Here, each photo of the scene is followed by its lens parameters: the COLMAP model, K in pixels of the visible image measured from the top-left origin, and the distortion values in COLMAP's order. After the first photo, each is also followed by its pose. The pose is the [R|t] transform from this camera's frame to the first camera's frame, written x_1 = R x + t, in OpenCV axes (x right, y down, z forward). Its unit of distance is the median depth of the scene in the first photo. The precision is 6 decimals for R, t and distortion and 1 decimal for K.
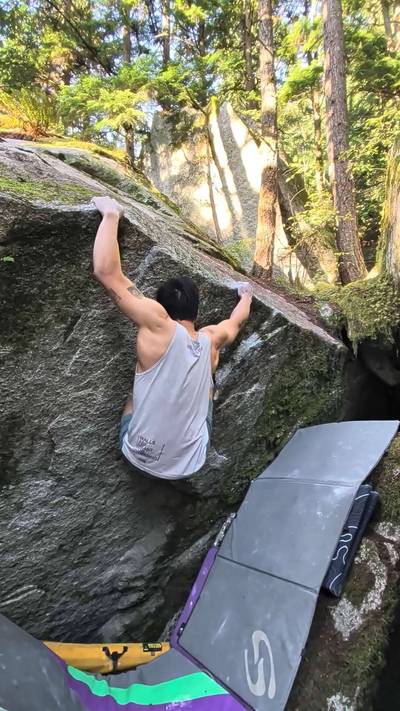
lens RADIAL K [[396.9, 0, 184.5], [0, 396.9, 367.1], [0, 0, 1]] dist [0.000877, 0.001097]
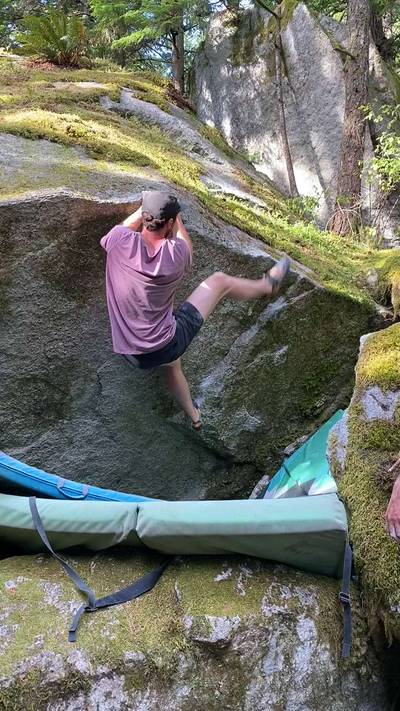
lens RADIAL K [[623.1, 0, 199.9], [0, 623.1, 352.5], [0, 0, 1]] dist [0.124352, -0.275274]
pose [[0.994892, 0.011276, -0.100315, 0.129394], [-0.013511, 0.999675, -0.021632, 0.104146], [0.100039, 0.022877, 0.994720, -0.700415]]
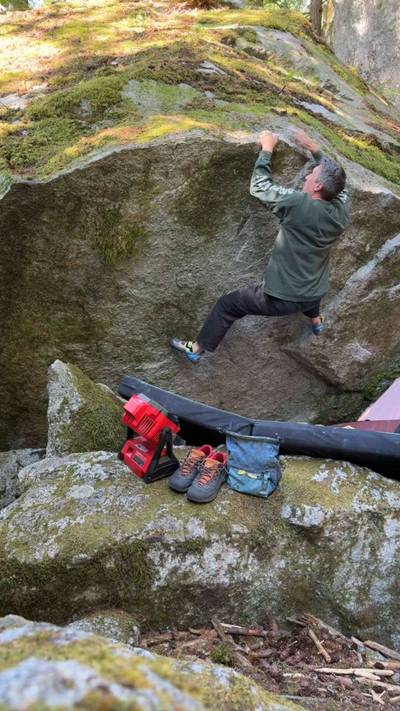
lens RADIAL K [[583.4, 0, 195.6], [0, 583.4, 358.4], [0, 0, 1]] dist [0.129335, -0.203259]
pose [[0.950368, 0.076416, -0.301598, 0.158672], [-0.048187, 0.993824, 0.099960, 0.122516], [0.307374, -0.080466, 0.948181, -0.765308]]
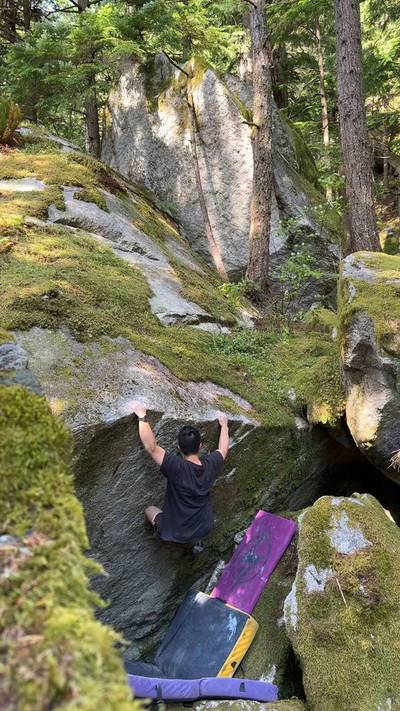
lens RADIAL K [[605.4, 0, 200.0], [0, 605.4, 355.5], [0, 0, 1]] dist [0.139391, -0.222077]
pose [[0.997826, -0.043043, 0.049912, -0.028372], [0.038843, 0.995853, 0.082266, -0.564505], [-0.053246, -0.080149, 0.995360, -1.140301]]
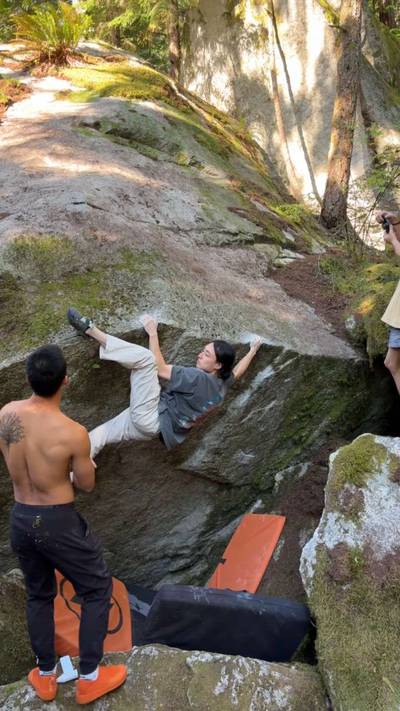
lens RADIAL K [[591.9, 0, 199.3], [0, 591.9, 352.9], [0, 0, 1]] dist [0.083167, -0.105942]
pose [[0.993677, -0.003950, -0.112203, 0.166989], [0.021948, 0.986934, 0.159626, -0.428867], [0.110106, -0.161079, 0.980780, -0.853620]]
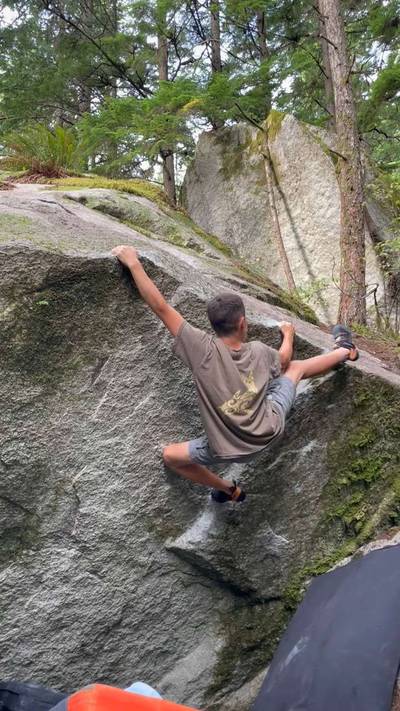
lens RADIAL K [[618.8, 0, 200.0], [0, 618.8, 355.5], [0, 0, 1]] dist [0.113209, -0.178510]
pose [[0.993712, -0.055413, -0.097293, 0.085908], [0.033515, 0.976315, -0.213743, 0.148910], [0.106833, 0.209138, 0.972033, -0.352380]]
